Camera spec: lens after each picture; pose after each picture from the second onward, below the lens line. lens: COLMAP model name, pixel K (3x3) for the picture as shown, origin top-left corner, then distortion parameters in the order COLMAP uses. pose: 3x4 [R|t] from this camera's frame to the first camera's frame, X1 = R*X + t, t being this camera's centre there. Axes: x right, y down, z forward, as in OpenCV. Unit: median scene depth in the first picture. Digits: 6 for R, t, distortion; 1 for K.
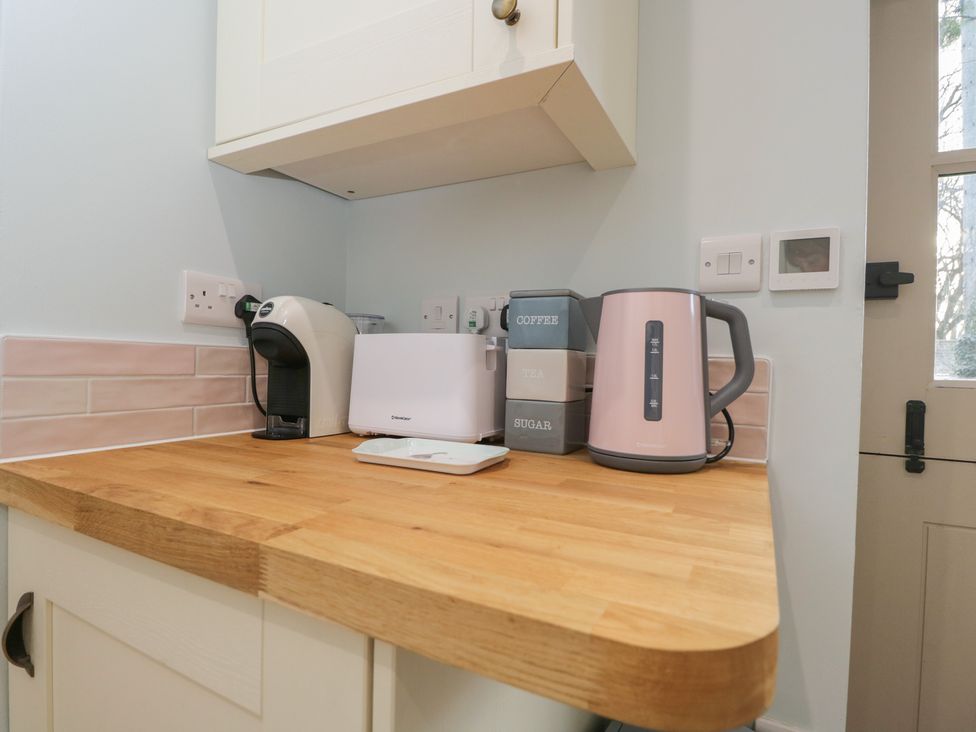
lens RADIAL K [[518.0, 0, 486.3], [0, 518.0, 360.3], [0, 0, 1]] dist [0.005234, -0.013936]
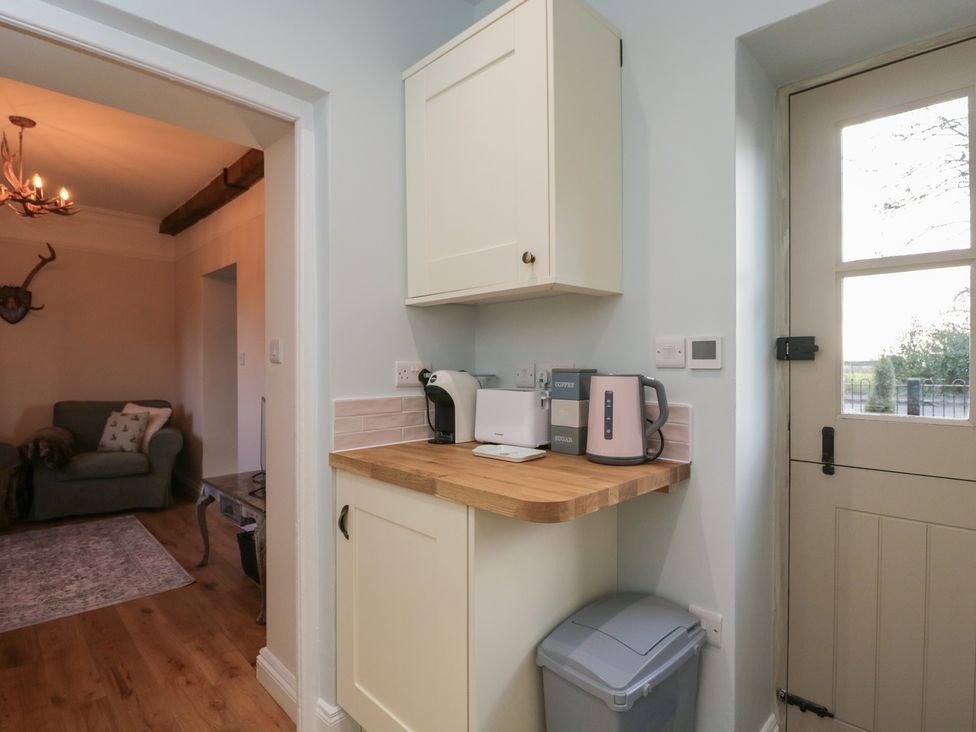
lens RADIAL K [[518.0, 0, 486.3], [0, 518.0, 360.3], [0, 0, 1]] dist [0.005234, -0.013936]
pose [[0.956915, -0.025588, -0.289239, 0.361112], [0.023902, 0.999670, -0.009361, -0.150173], [0.289383, 0.002044, 0.957211, -0.880620]]
